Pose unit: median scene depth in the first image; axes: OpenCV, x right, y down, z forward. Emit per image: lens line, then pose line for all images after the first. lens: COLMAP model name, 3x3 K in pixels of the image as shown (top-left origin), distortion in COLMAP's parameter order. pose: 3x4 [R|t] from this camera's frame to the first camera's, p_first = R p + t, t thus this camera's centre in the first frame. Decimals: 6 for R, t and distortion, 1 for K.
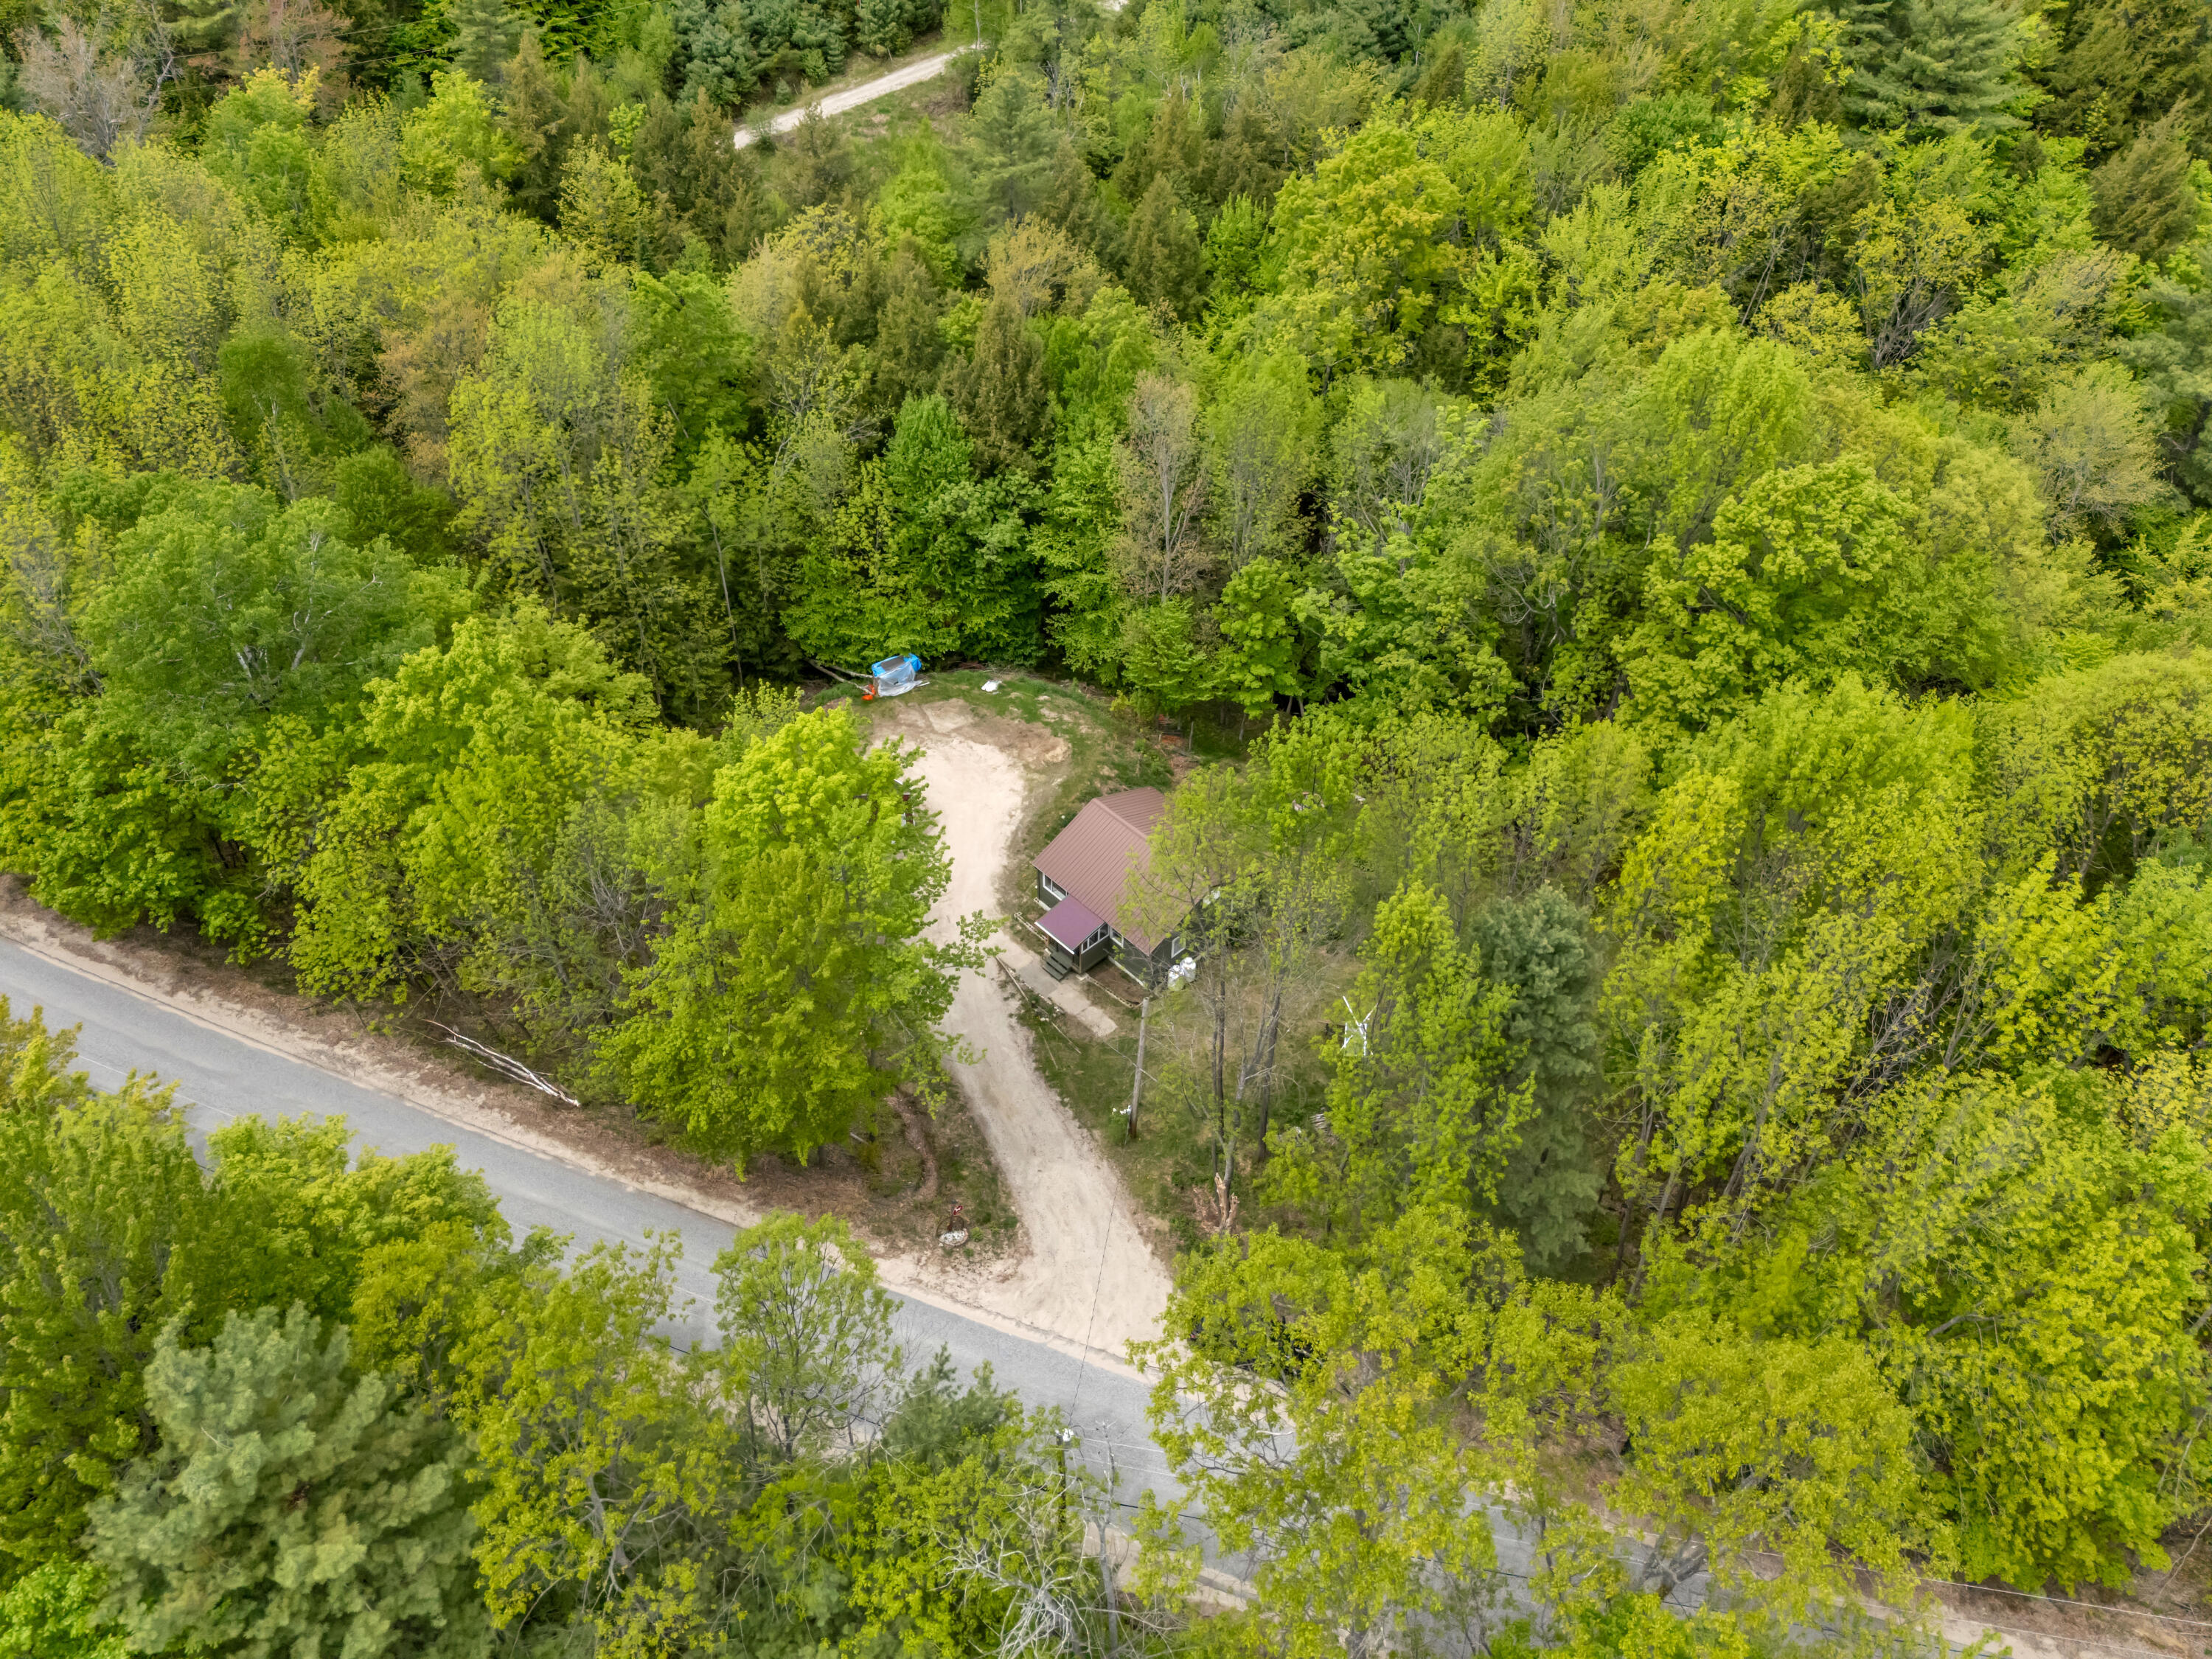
lens RADIAL K [[1532.3, 0, 1106.0], [0, 1532.3, 829.5], [0, 0, 1]] dist [0.044628, -0.004032]
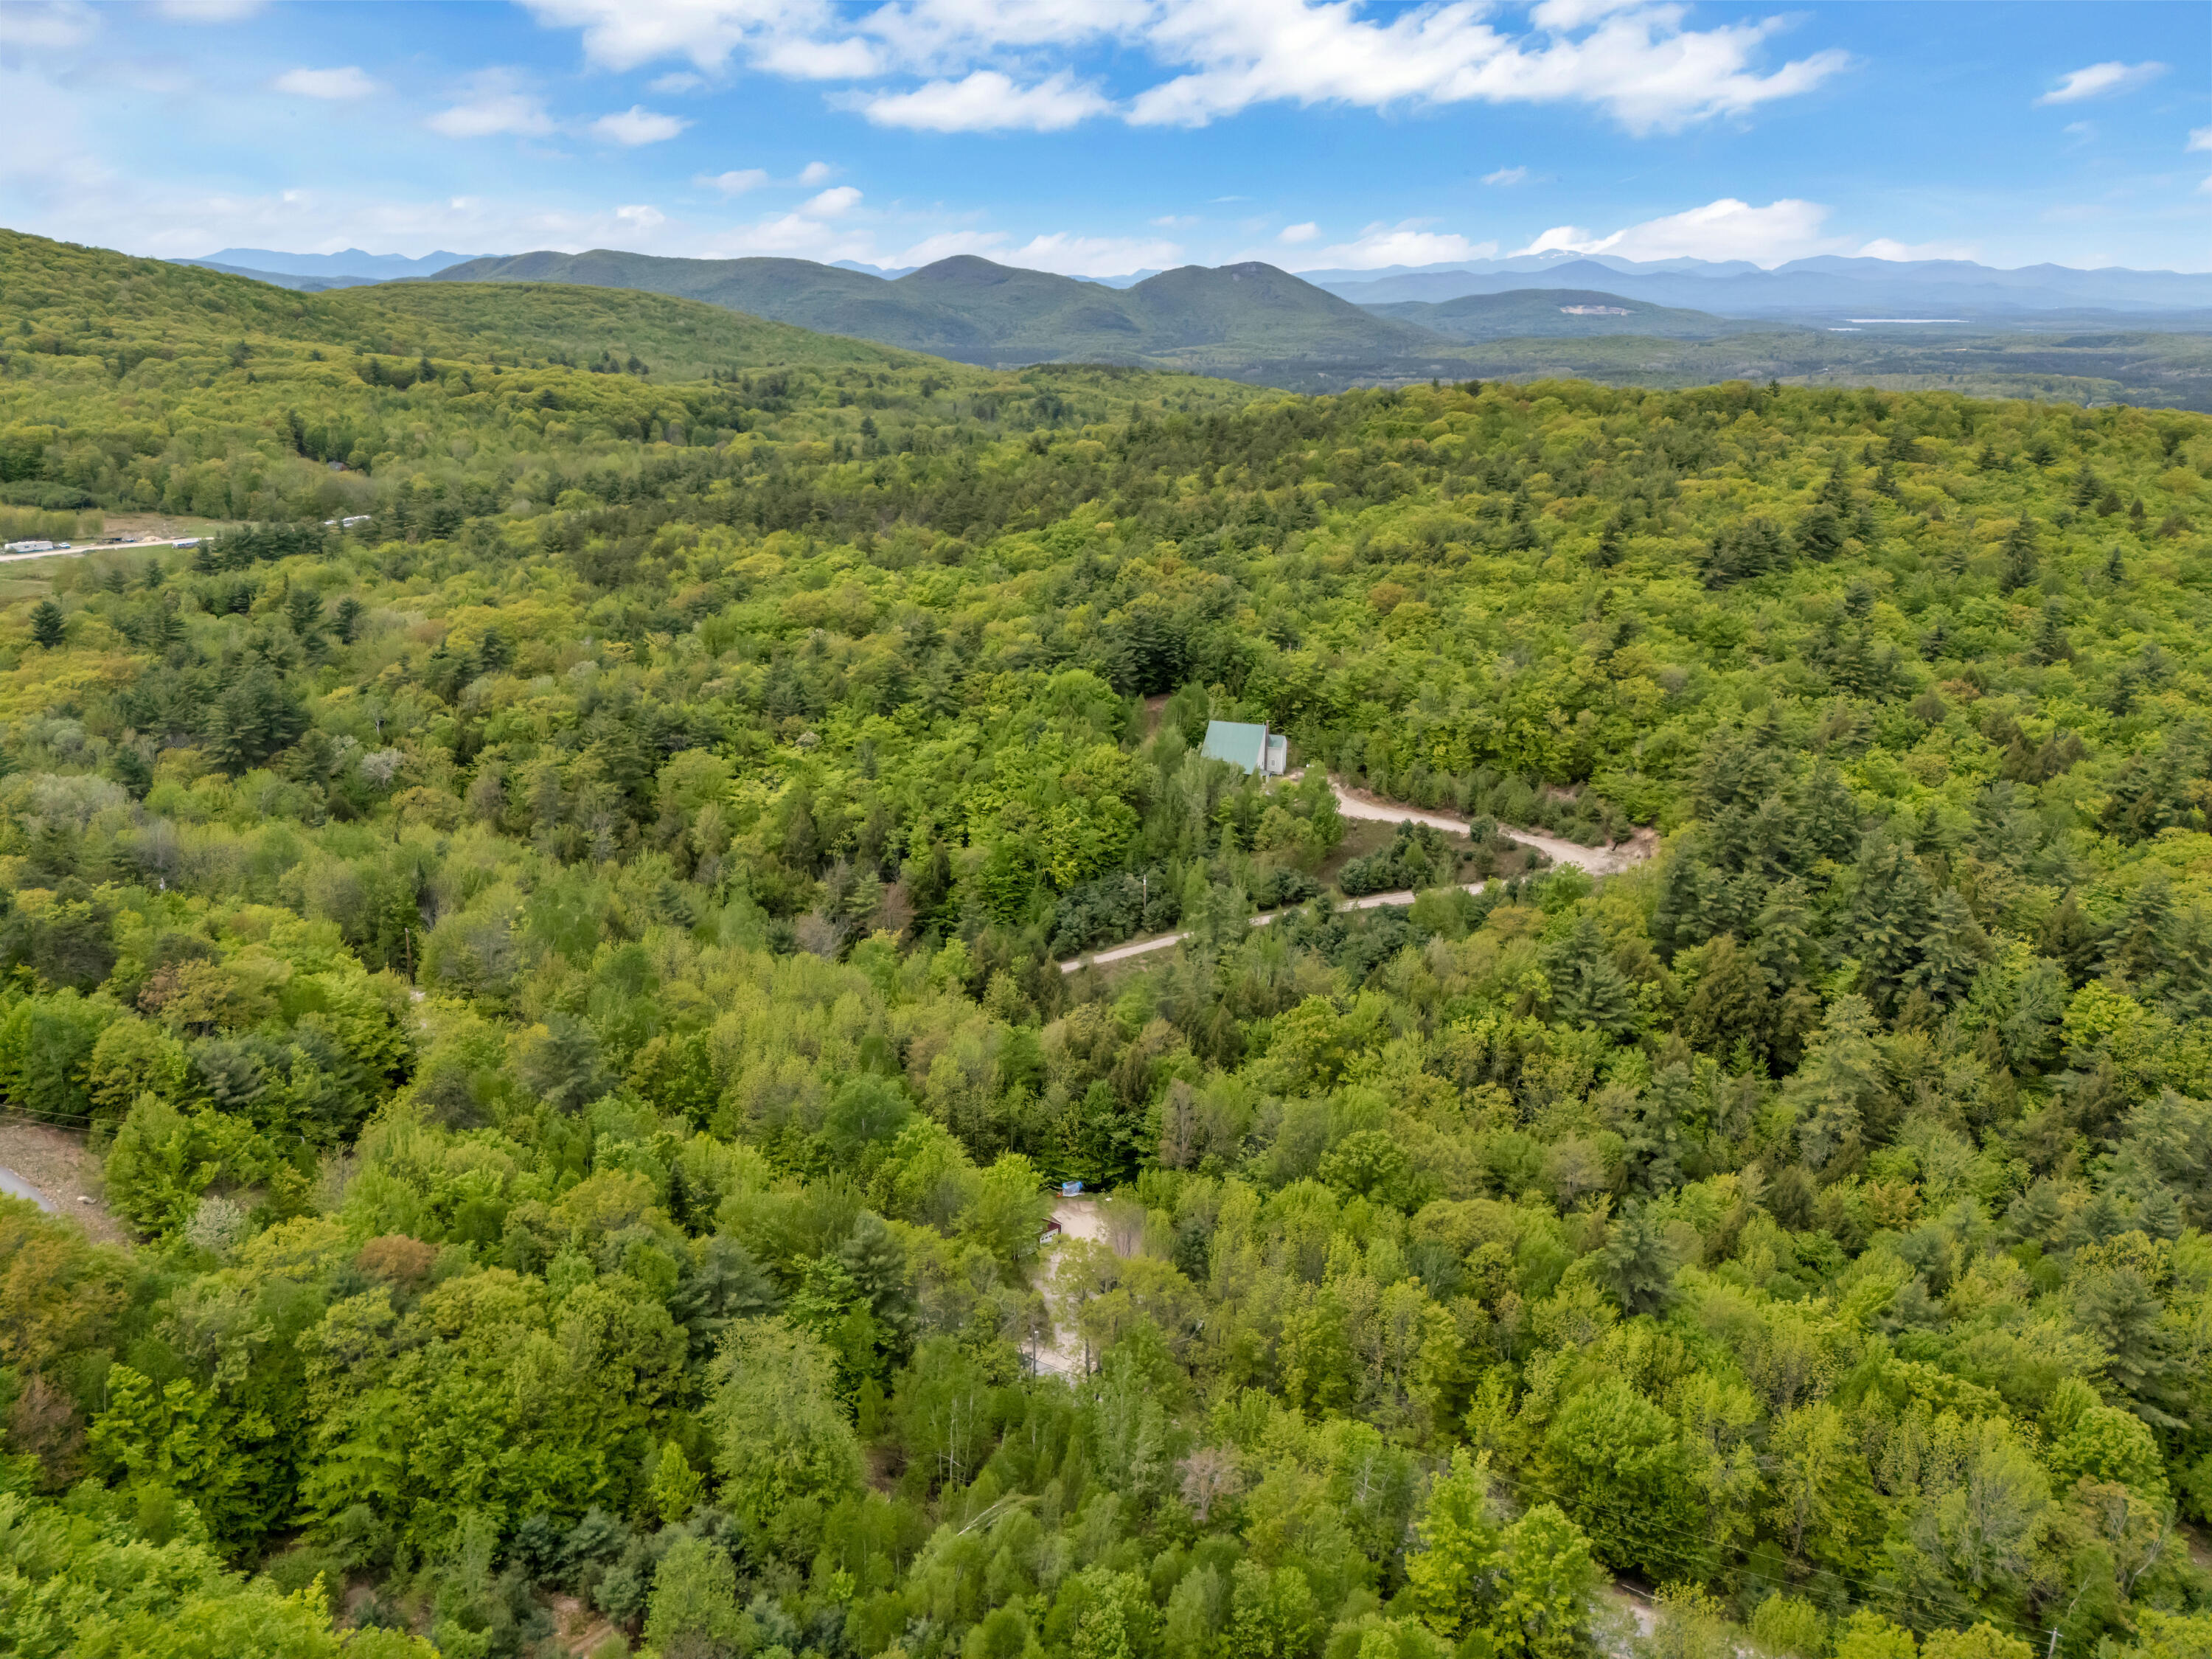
lens RADIAL K [[1532.3, 0, 1106.0], [0, 1532.3, 829.5], [0, 0, 1]] dist [0.044628, -0.004032]
pose [[0.965977, 0.069166, -0.249209, 0.480152], [-0.175202, 0.883801, -0.433820, 0.440330], [0.190246, 0.462721, 0.865850, -1.353981]]
